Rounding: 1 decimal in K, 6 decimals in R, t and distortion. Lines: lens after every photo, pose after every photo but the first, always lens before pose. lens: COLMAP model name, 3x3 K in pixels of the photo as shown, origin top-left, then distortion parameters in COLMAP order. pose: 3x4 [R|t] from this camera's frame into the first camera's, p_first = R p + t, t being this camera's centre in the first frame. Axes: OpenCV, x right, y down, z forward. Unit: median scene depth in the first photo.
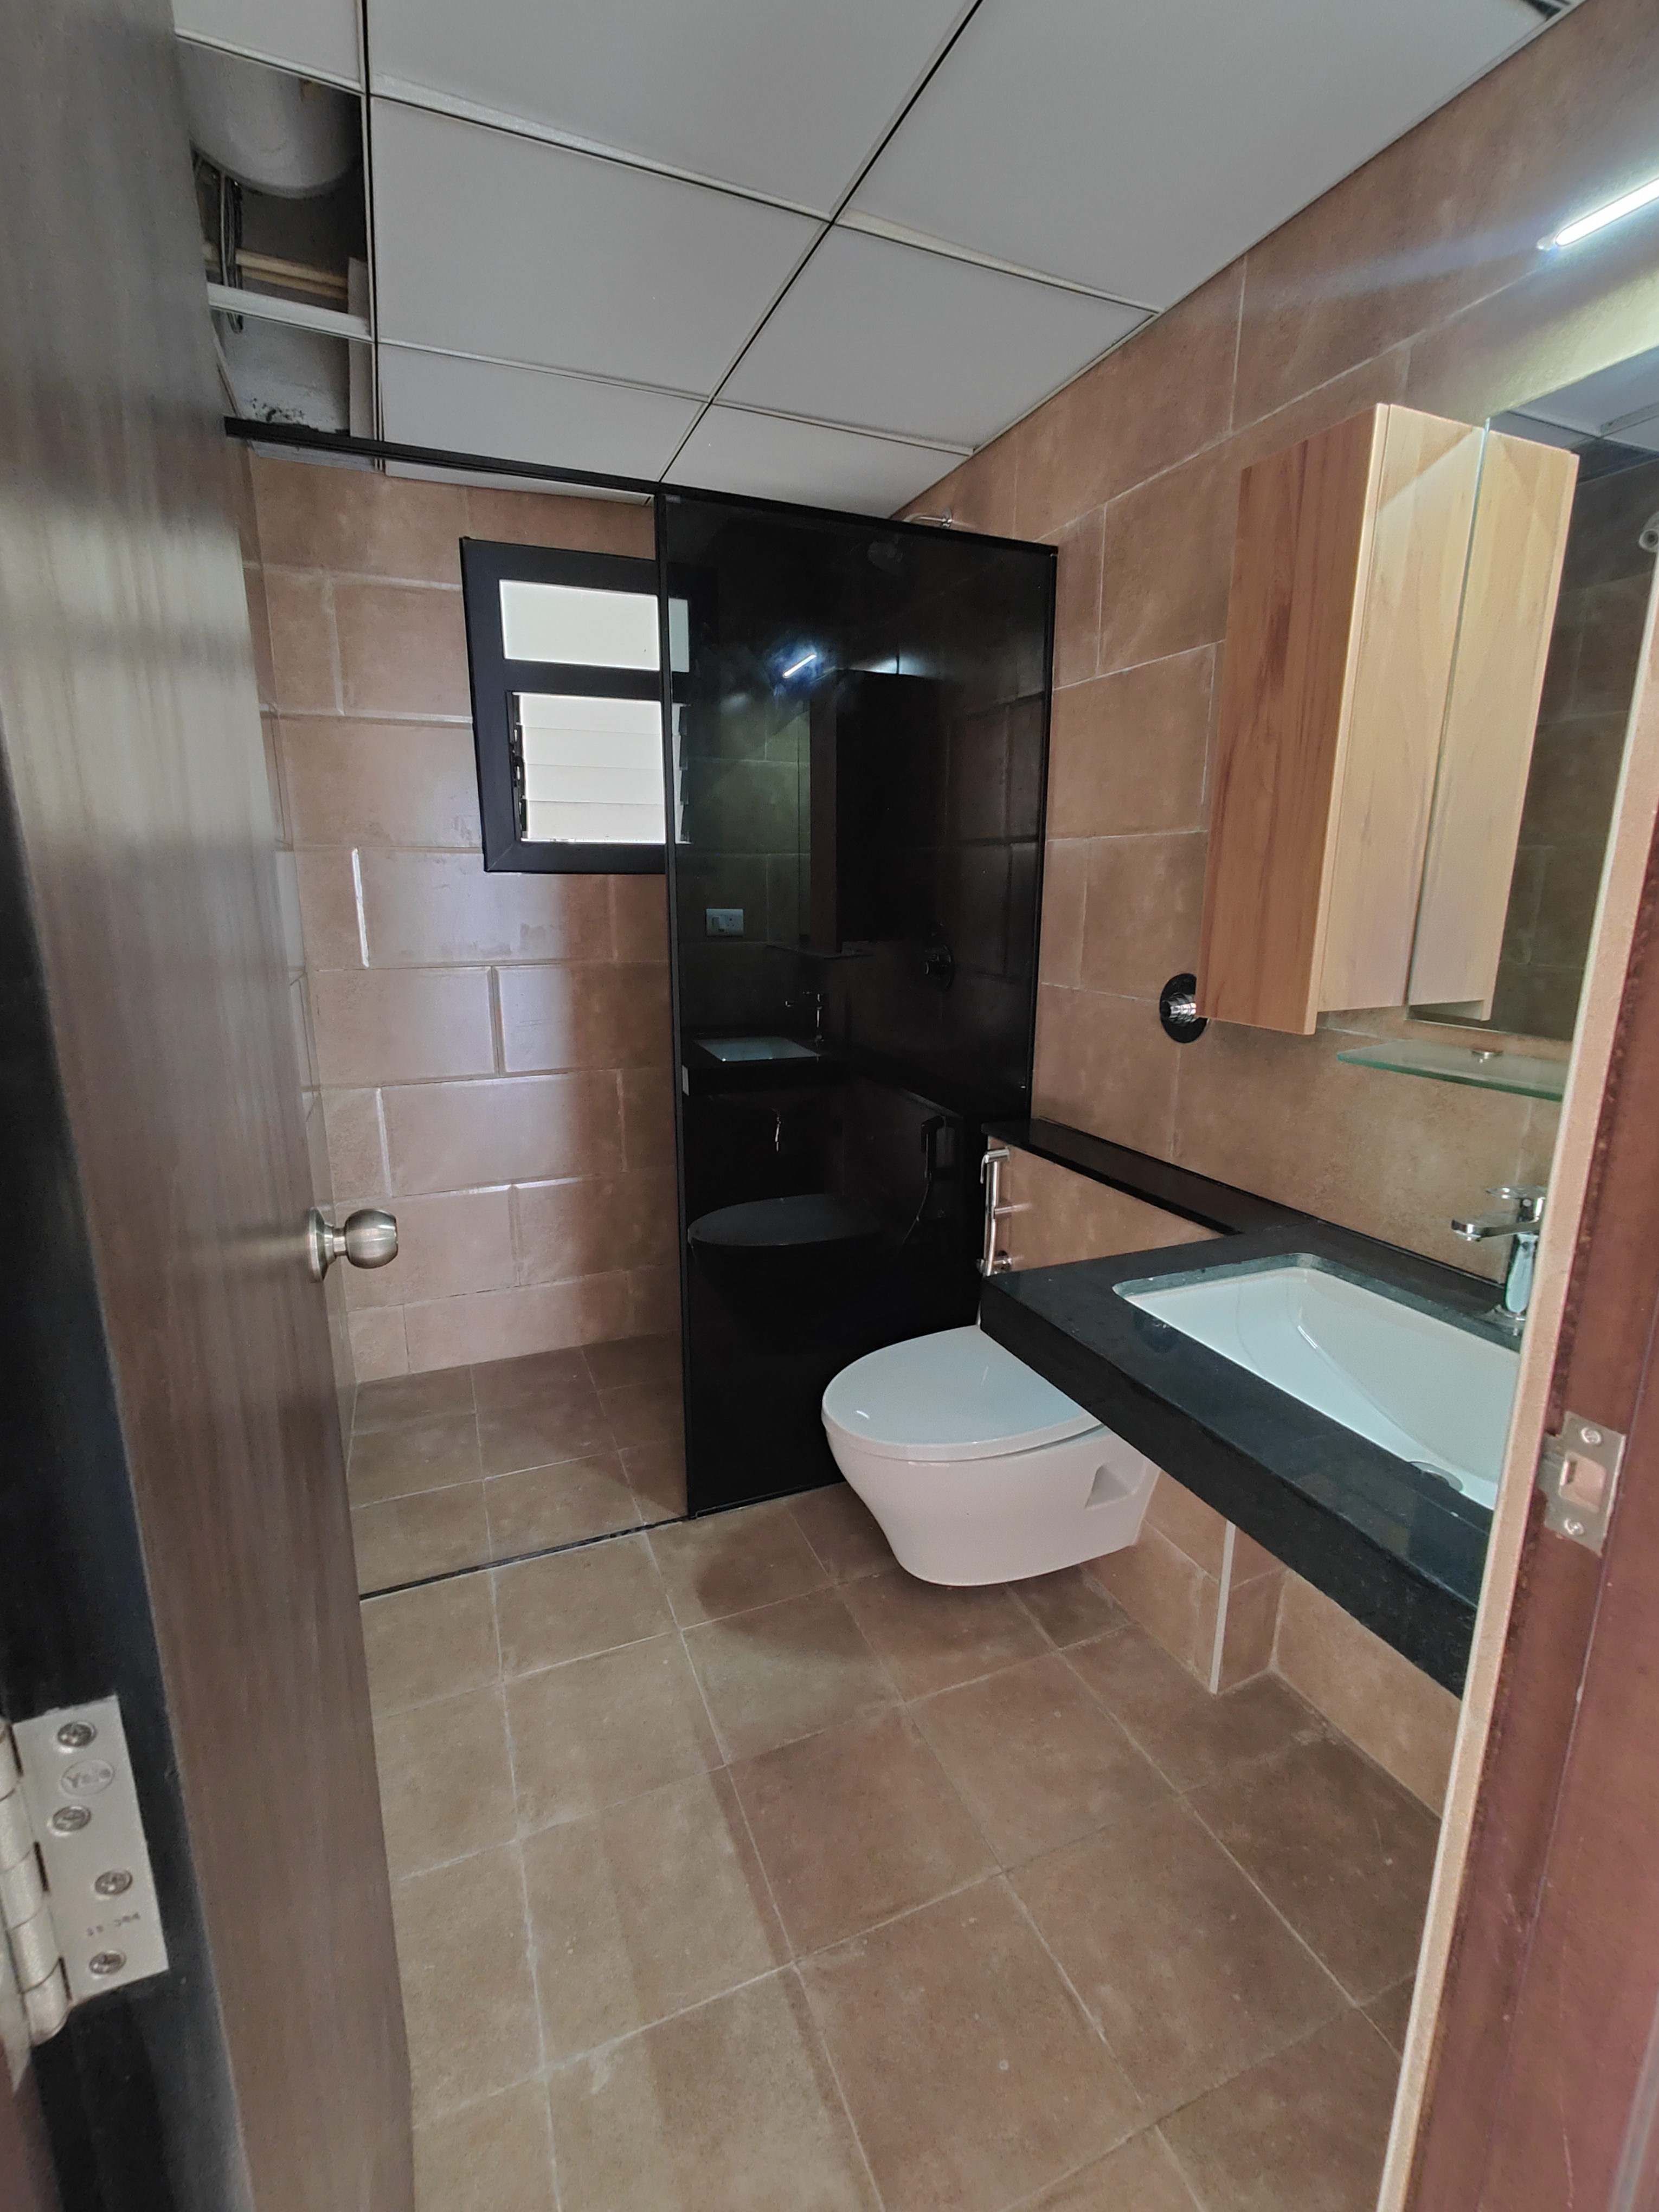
lens RADIAL K [[974.5, 0, 844.6], [0, 974.5, 1110.6], [0, 0, 1]] dist [0.011766, -0.001356]
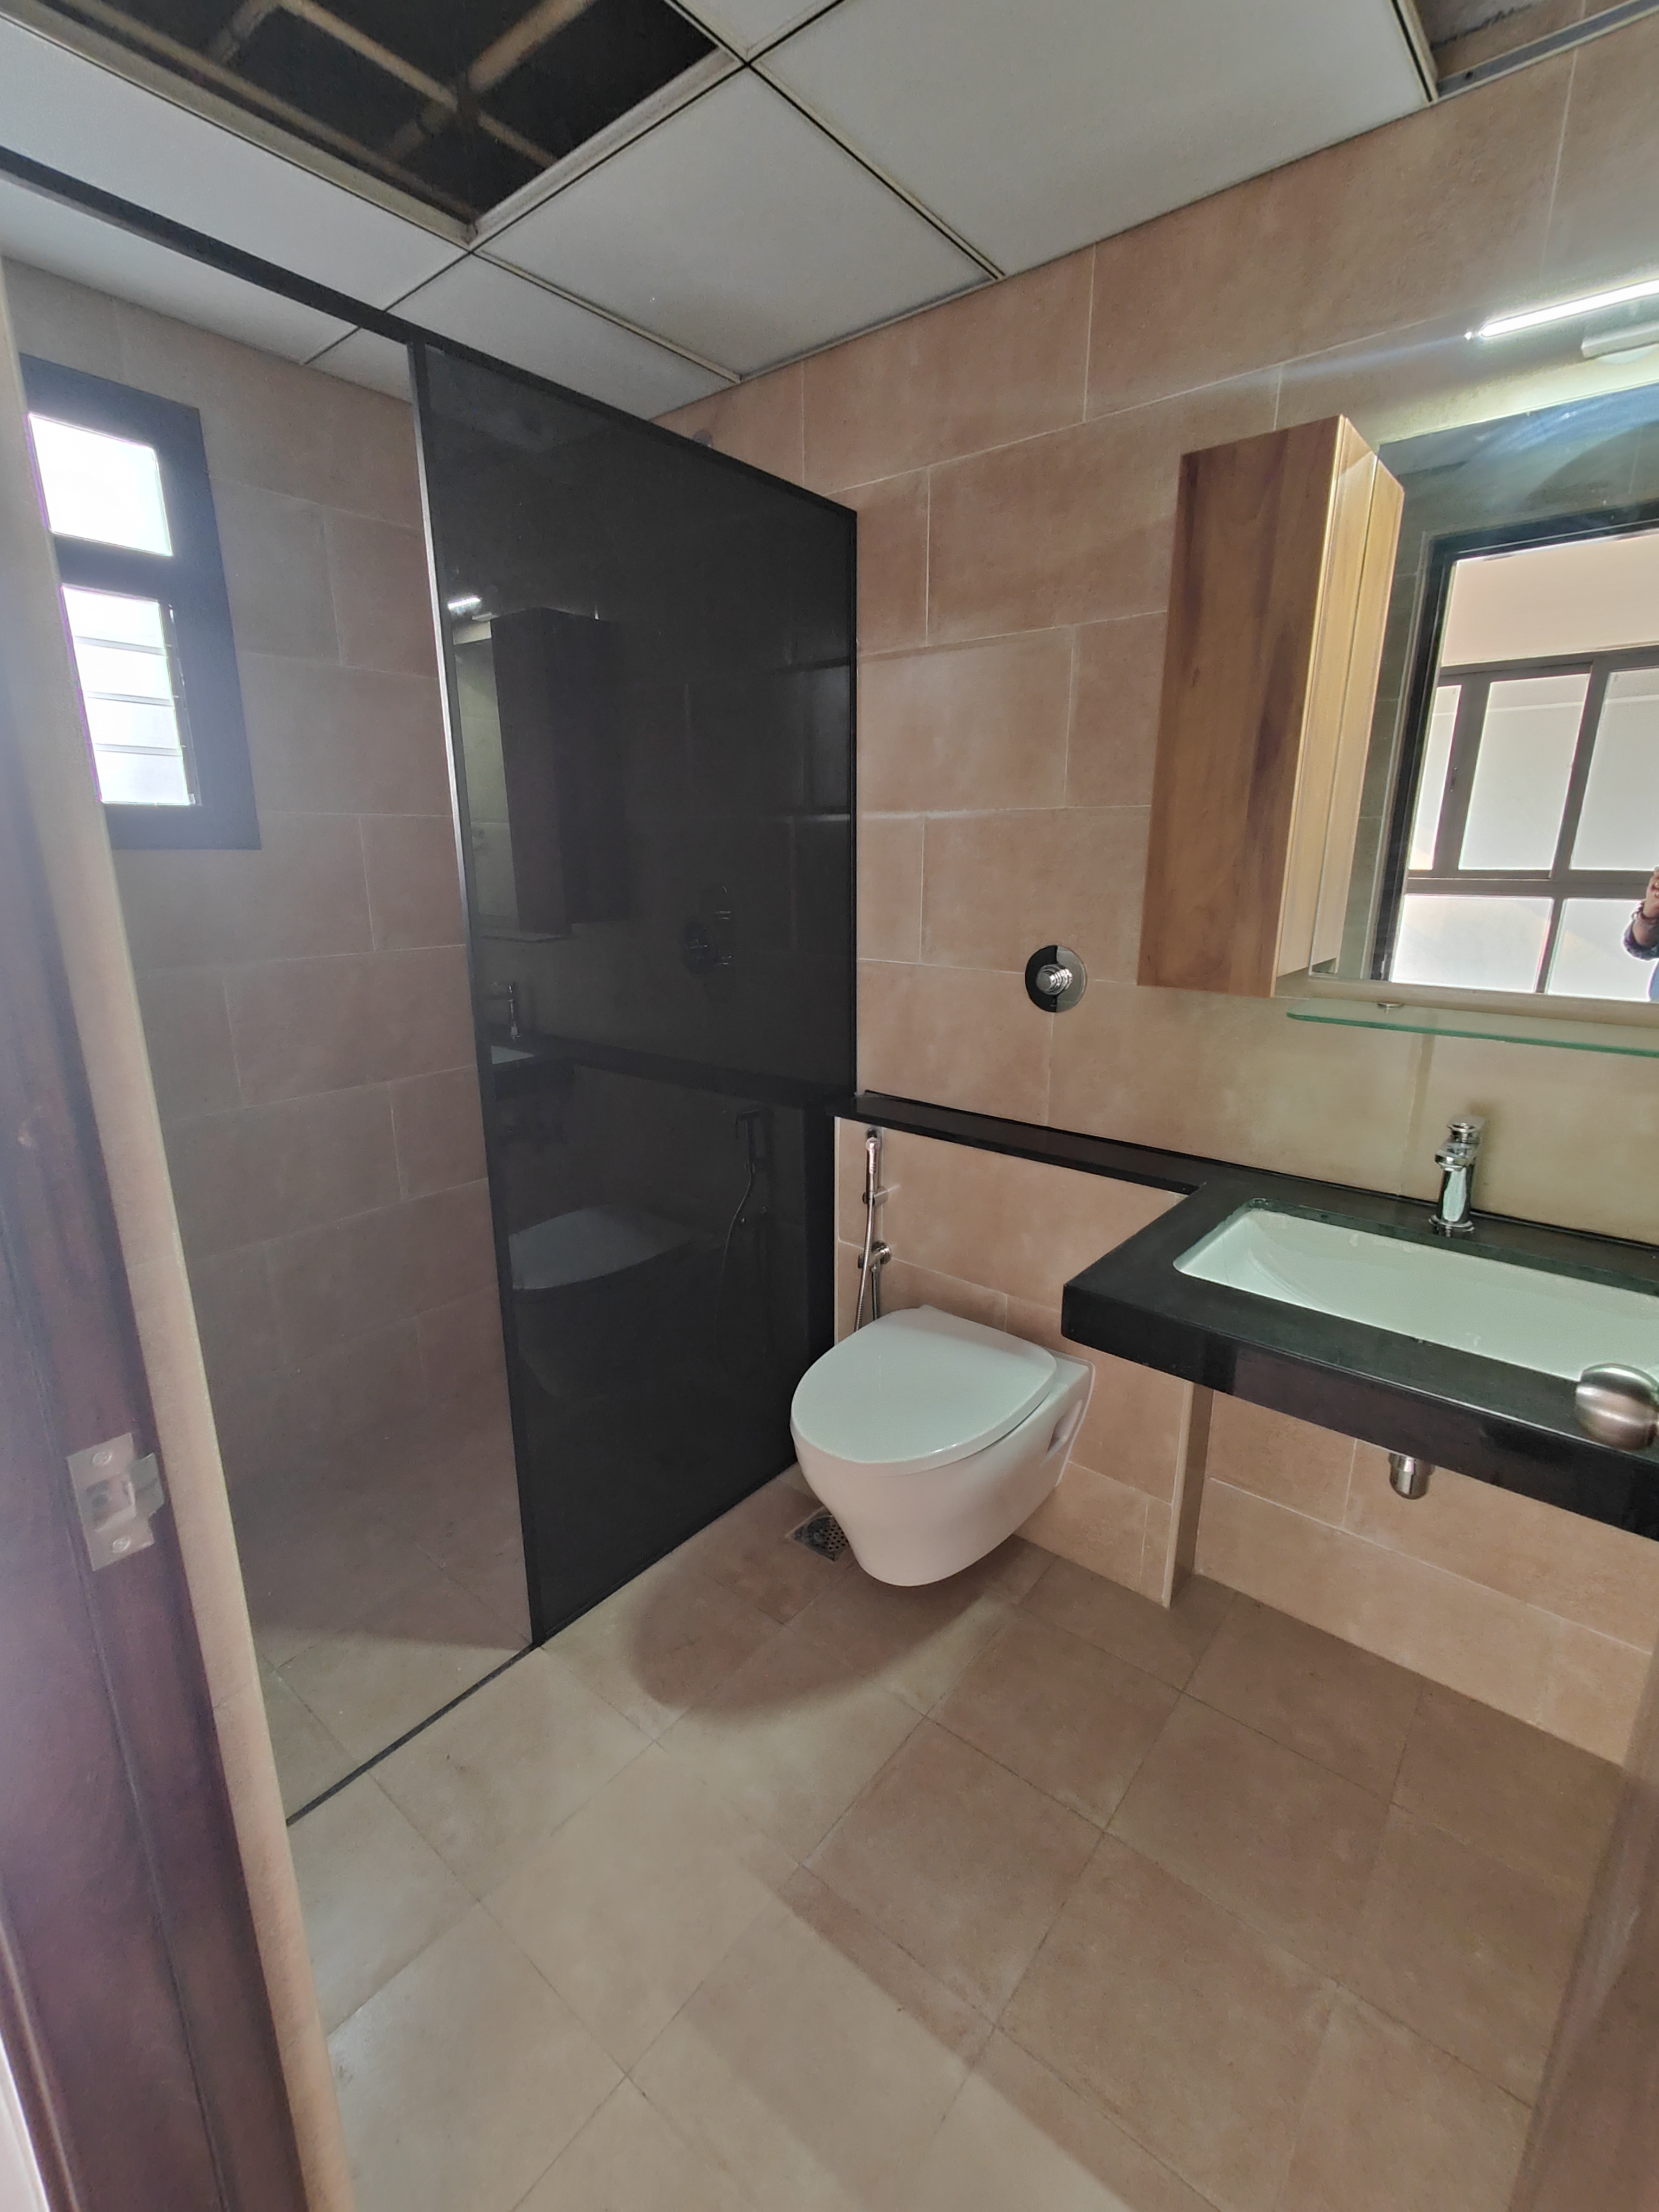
lens RADIAL K [[974.5, 0, 828.9], [0, 974.5, 1106.8], [0, 0, 1]] dist [0.011766, -0.001356]
pose [[0.907168, -0.111758, 0.405656, -0.305595], [0.100881, 0.993732, 0.048172, -0.042341], [-0.408497, -0.002777, 0.912755, 0.145103]]
